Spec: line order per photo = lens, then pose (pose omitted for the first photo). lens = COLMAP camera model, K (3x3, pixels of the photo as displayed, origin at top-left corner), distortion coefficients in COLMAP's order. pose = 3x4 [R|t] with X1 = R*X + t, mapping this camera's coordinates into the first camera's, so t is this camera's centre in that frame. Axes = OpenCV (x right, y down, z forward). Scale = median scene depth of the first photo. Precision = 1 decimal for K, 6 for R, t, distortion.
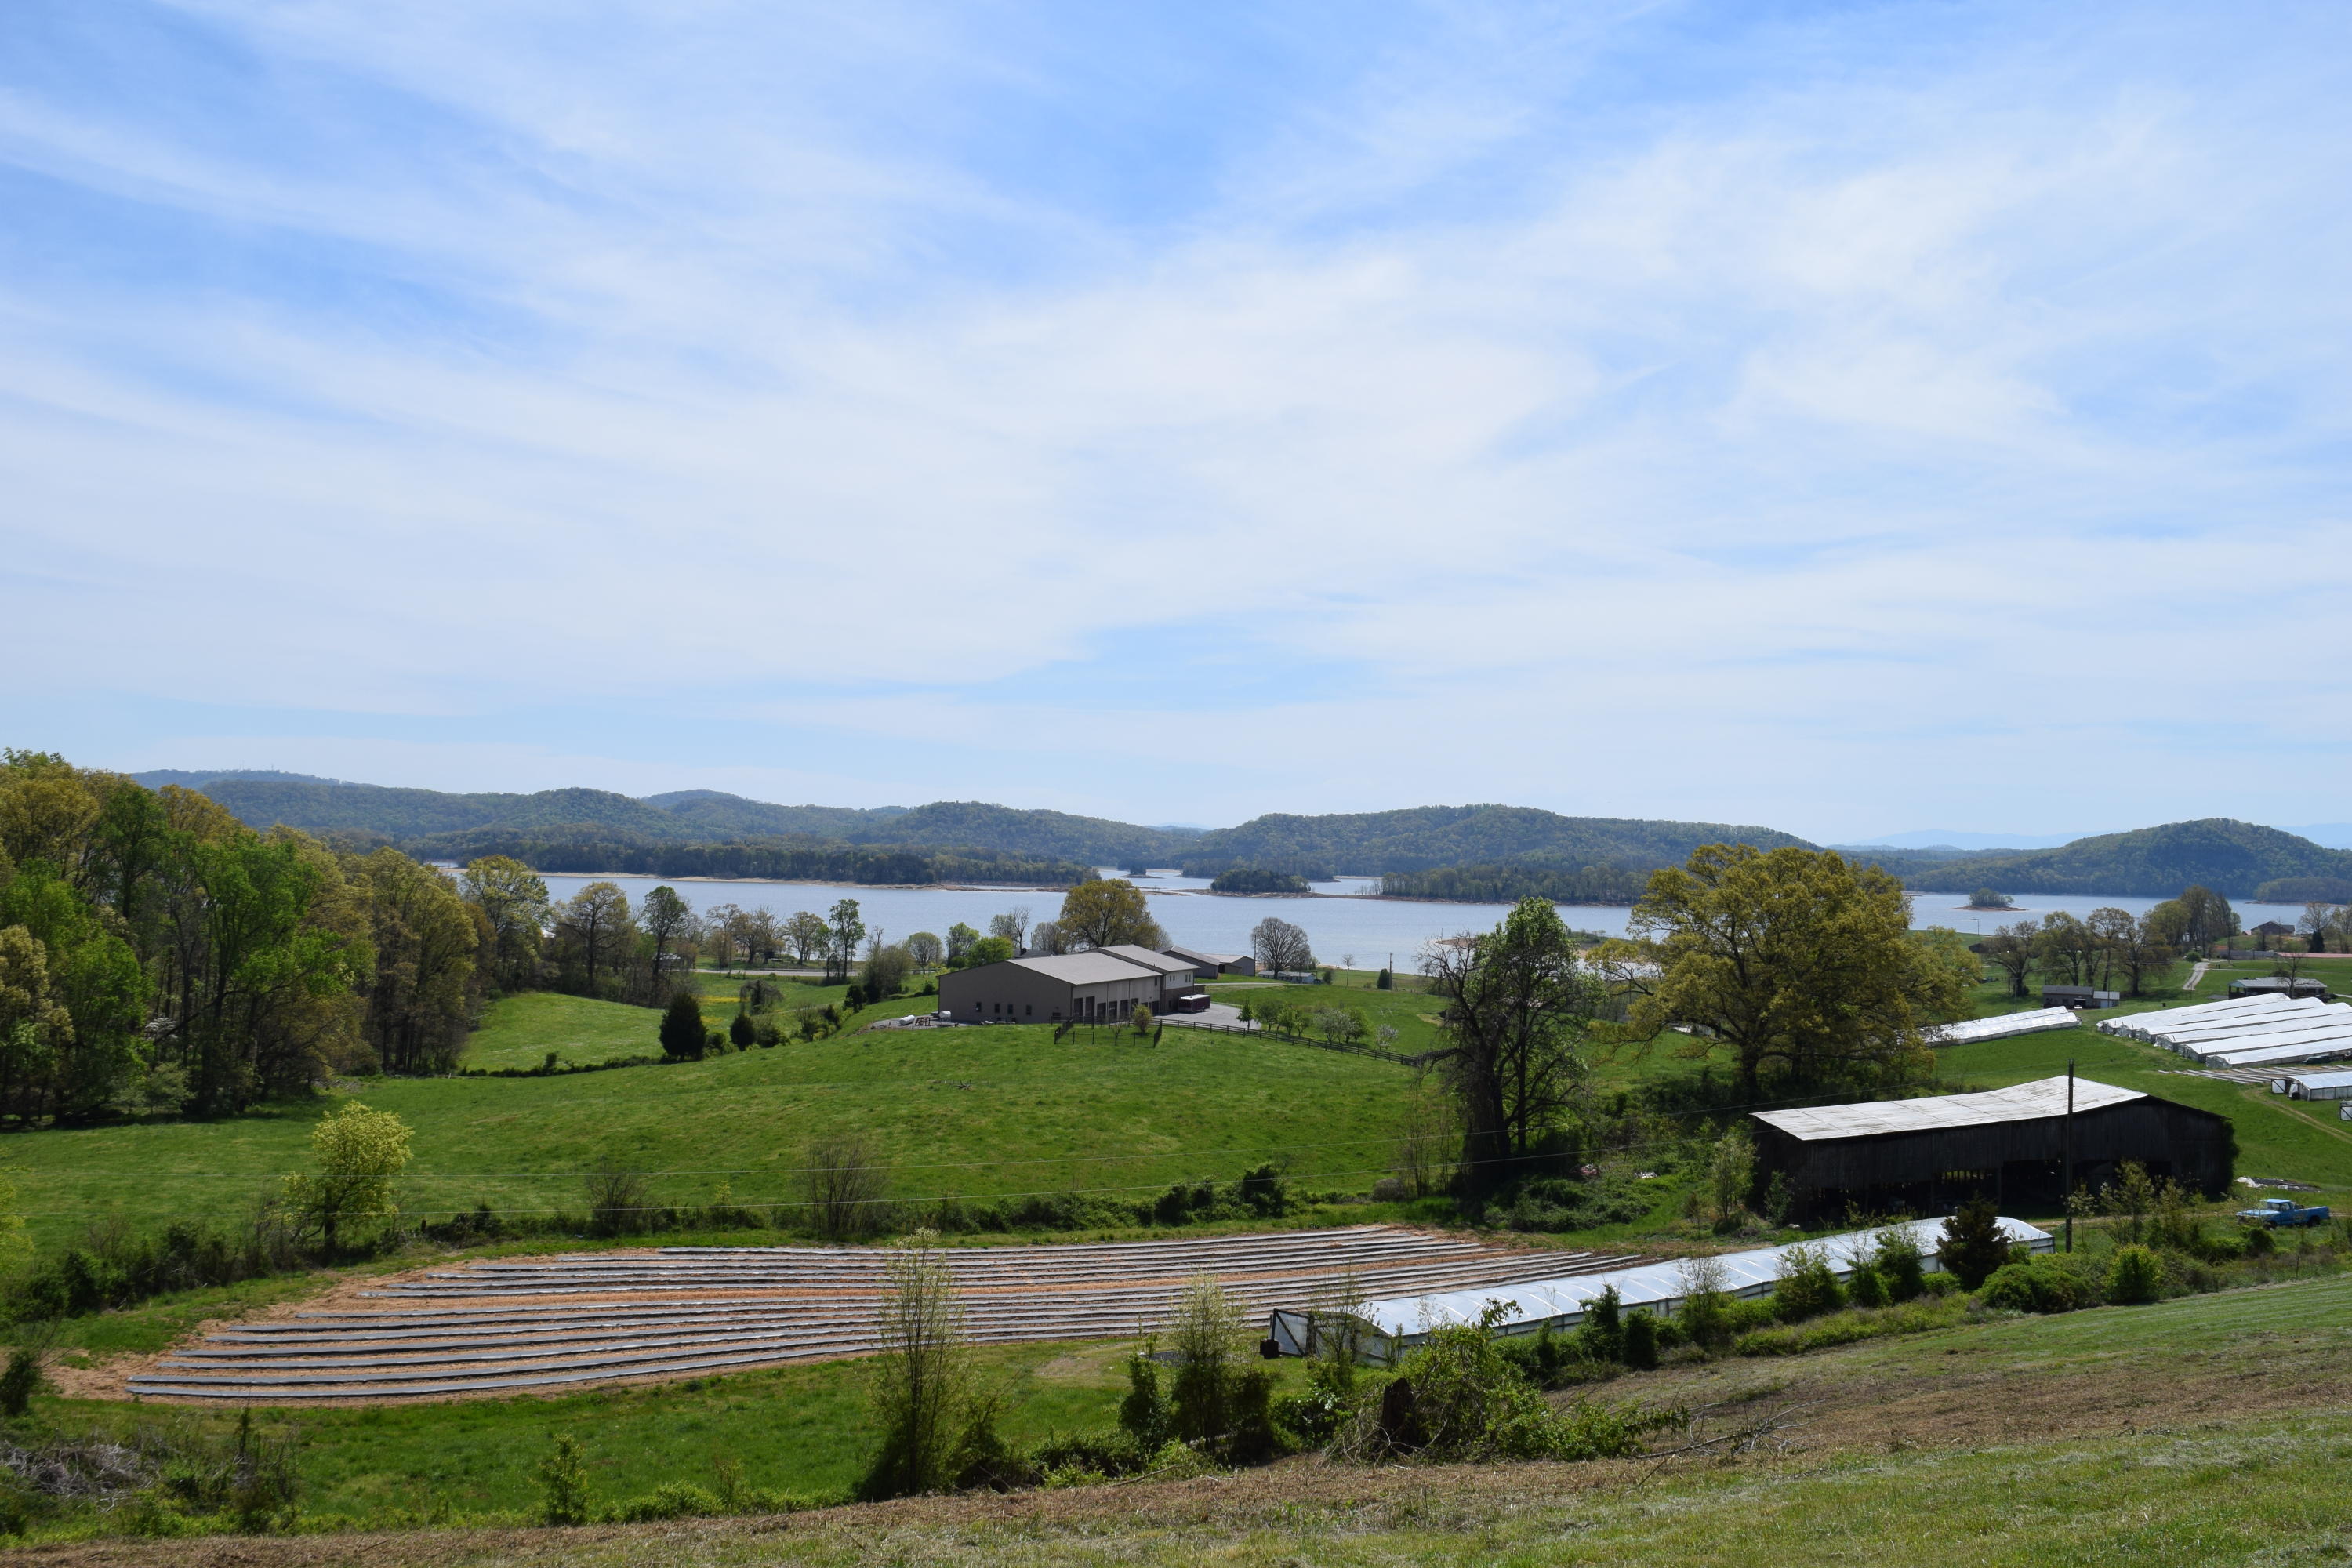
lens RADIAL K [[1968.9, 0, 1166.2], [0, 1968.9, 783.8], [0, 0, 1]] dist [-0.060762, -0.024091]
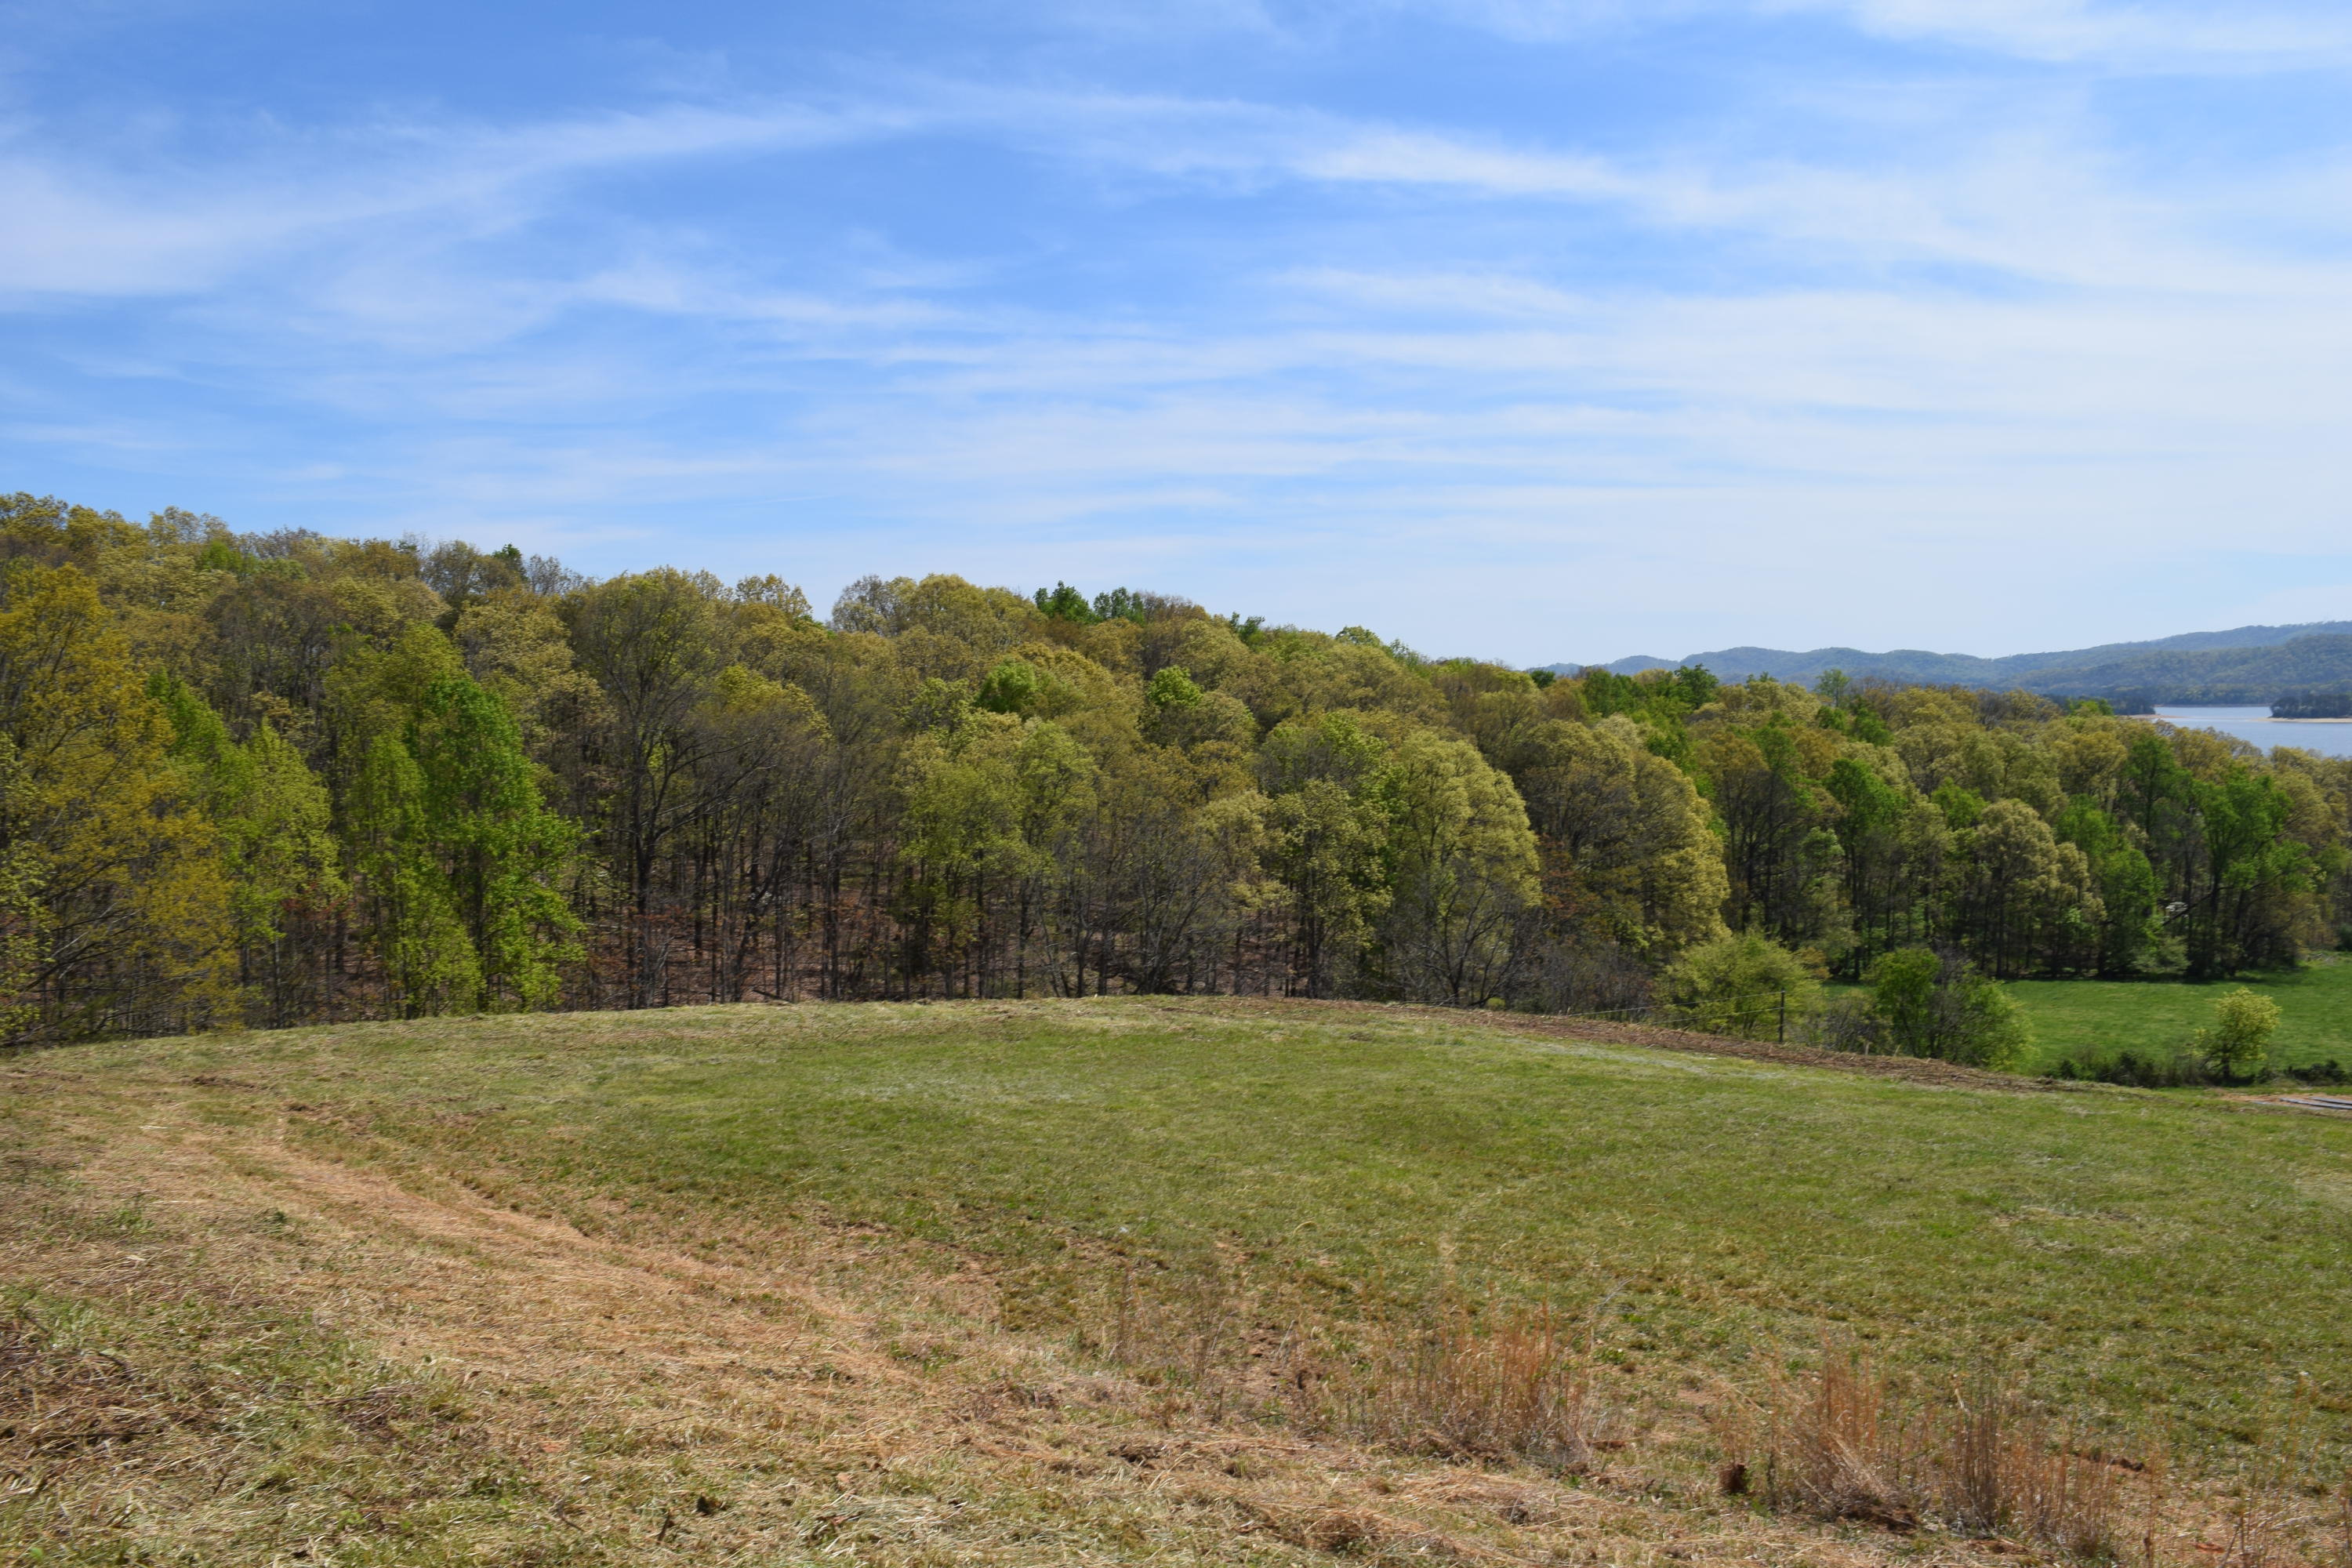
lens RADIAL K [[1875.5, 0, 1163.7], [0, 1875.5, 806.9], [0, 0, 1]] dist [-0.105279, 0.029409]
pose [[0.520746, 0.017134, -0.853540, 0.238770], [0.064616, 0.996140, 0.059419, -0.080280], [0.851263, -0.086094, 0.517629, -0.318461]]
